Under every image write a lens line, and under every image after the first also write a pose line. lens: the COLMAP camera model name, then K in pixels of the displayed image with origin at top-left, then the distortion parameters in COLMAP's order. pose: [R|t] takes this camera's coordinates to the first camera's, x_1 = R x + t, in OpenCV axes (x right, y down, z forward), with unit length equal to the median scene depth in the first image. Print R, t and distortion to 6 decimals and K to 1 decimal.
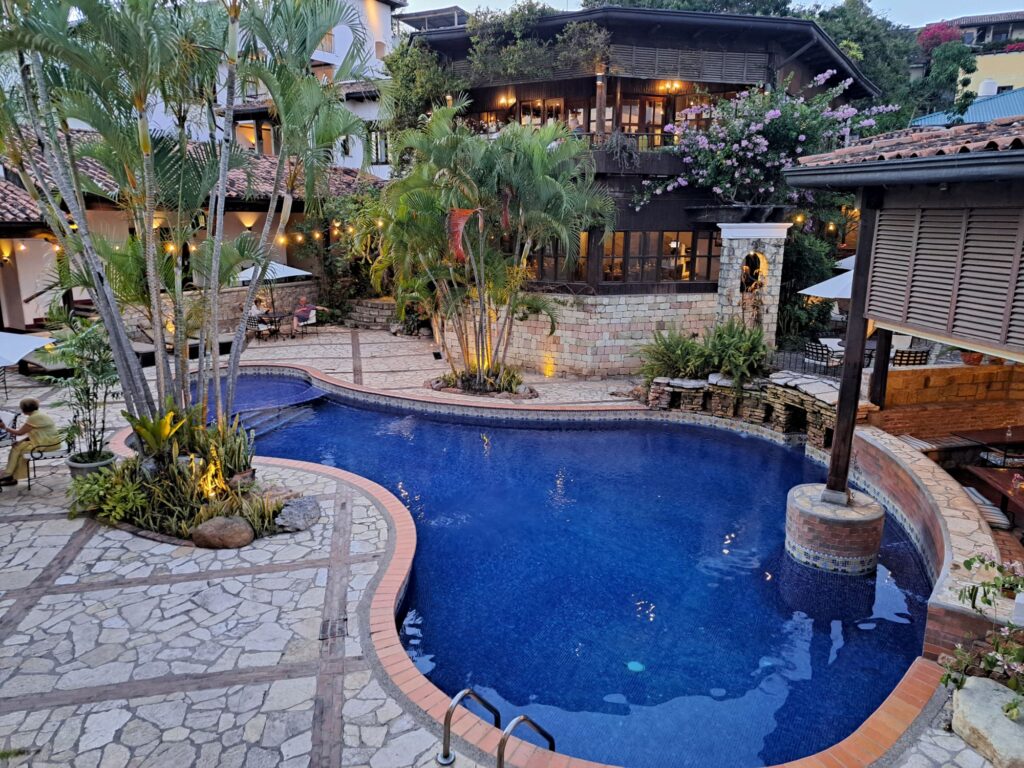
lens RADIAL K [[744.6, 0, 512.3], [0, 744.6, 378.6], [0, 0, 1]] dist [0.144451, -0.219028]
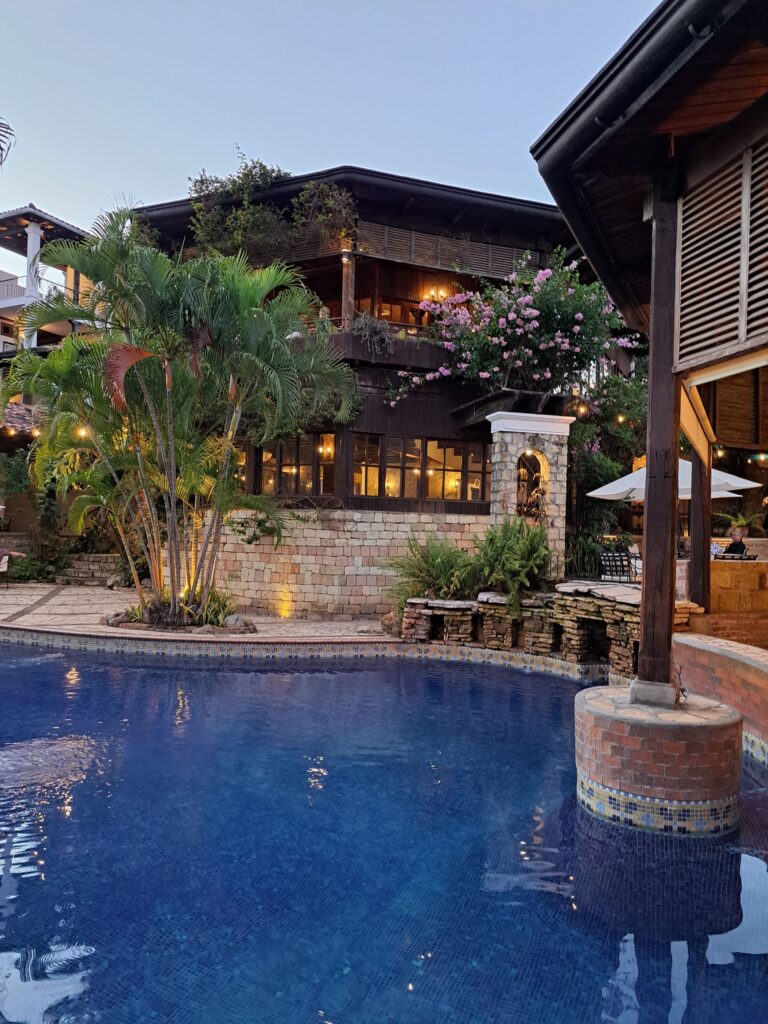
lens RADIAL K [[744.6, 0, 403.5], [0, 744.6, 512.1], [0, 0, 1]] dist [0.144451, -0.219028]
pose [[0.994842, 0.021973, 0.099027, 0.121848], [0.003407, 0.968466, -0.249121, 0.111002], [-0.101378, 0.248174, 0.963396, 0.298596]]
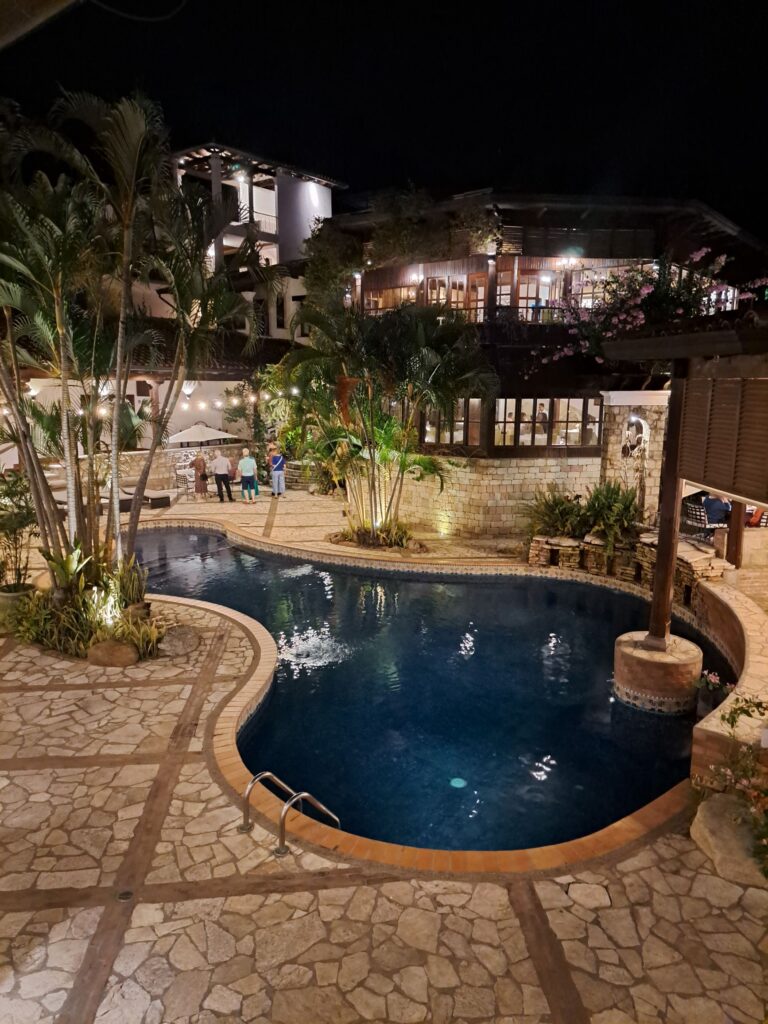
lens RADIAL K [[744.2, 0, 384.0], [0, 744.2, 512.0], [0, 0, 1]] dist [0.151077, -0.286496]
pose [[0.994196, 0.019060, -0.105886, 0.100312], [-0.023678, 0.998815, -0.042526, 0.017066], [0.104950, 0.044786, 0.993469, -0.080128]]
